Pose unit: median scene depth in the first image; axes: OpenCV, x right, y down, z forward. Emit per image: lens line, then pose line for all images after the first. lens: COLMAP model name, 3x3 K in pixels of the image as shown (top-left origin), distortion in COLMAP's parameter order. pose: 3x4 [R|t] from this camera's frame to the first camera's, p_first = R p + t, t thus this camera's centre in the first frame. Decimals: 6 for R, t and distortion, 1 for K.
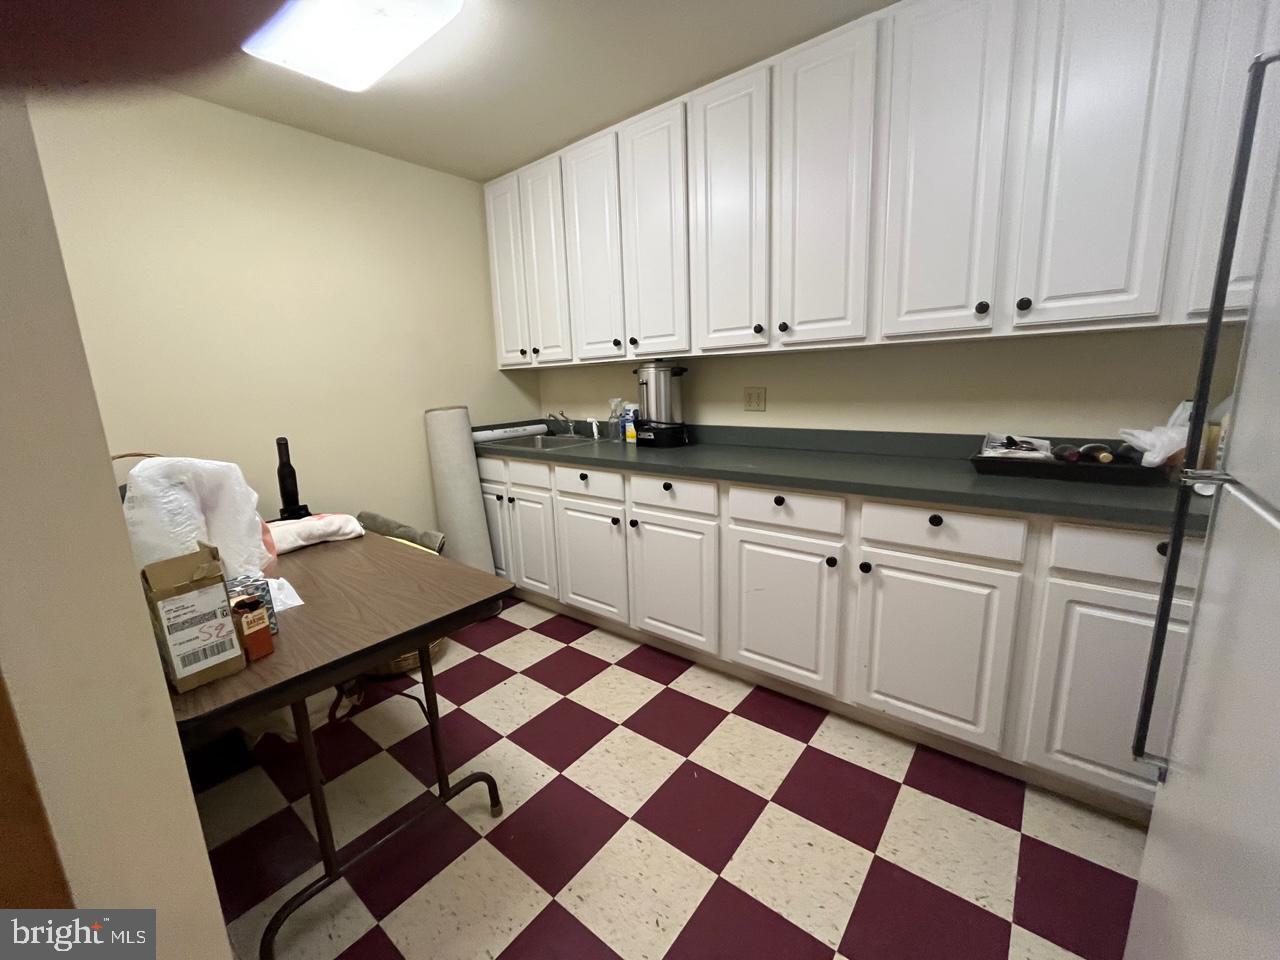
lens RADIAL K [[520.5, 0, 642.8], [0, 520.5, 481.6], [0, 0, 1]] dist [0.003659, 0.000068]
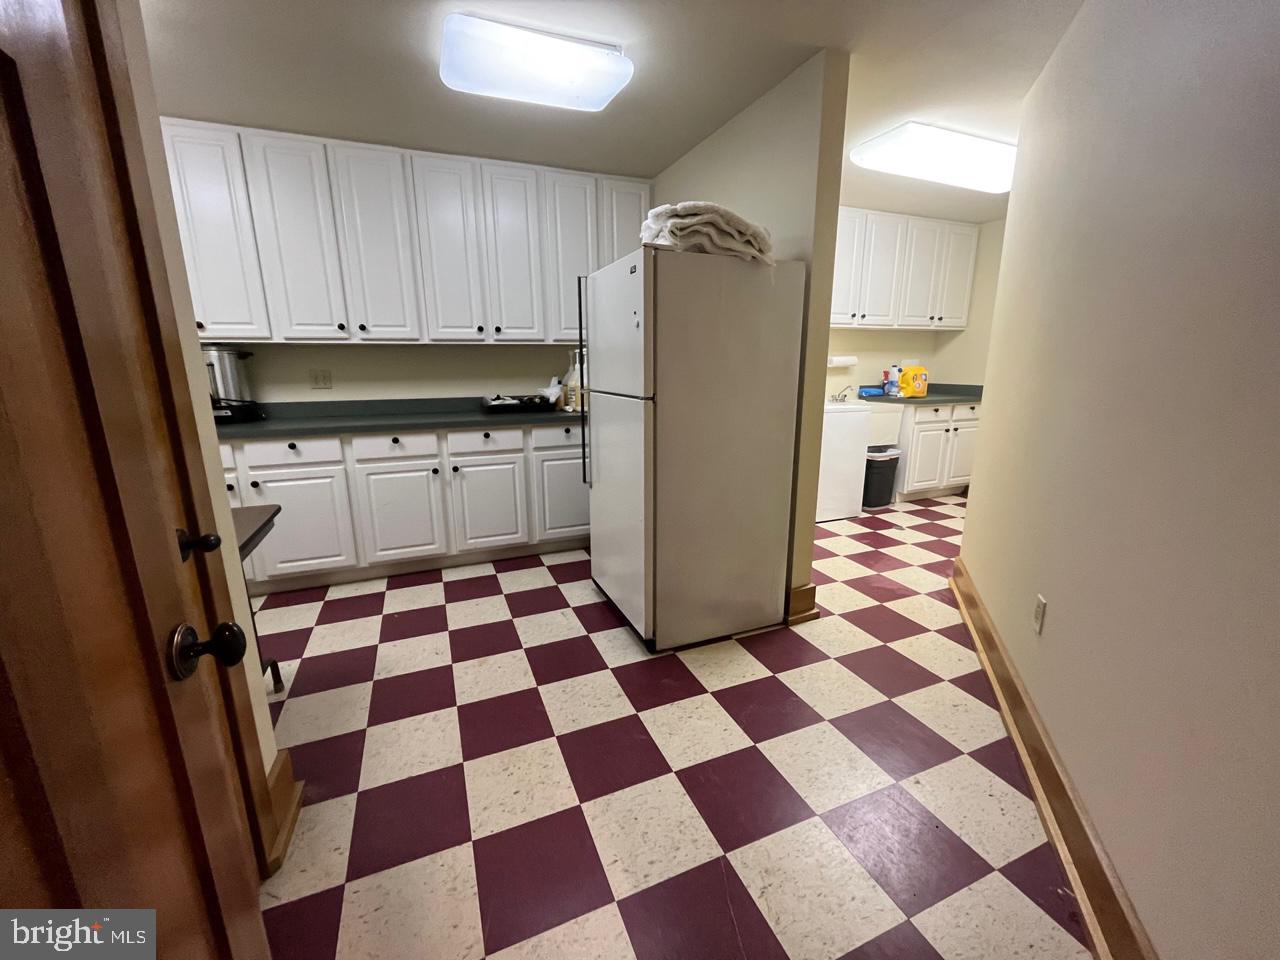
lens RADIAL K [[520.5, 0, 638.7], [0, 520.5, 480.5], [0, 0, 1]] dist [0.003659, 0.000068]
pose [[0.486182, -0.162897, 0.858540, -0.761312], [0.163036, 0.982130, 0.094021, 0.129459], [-0.858514, 0.094262, 0.504052, -0.413207]]
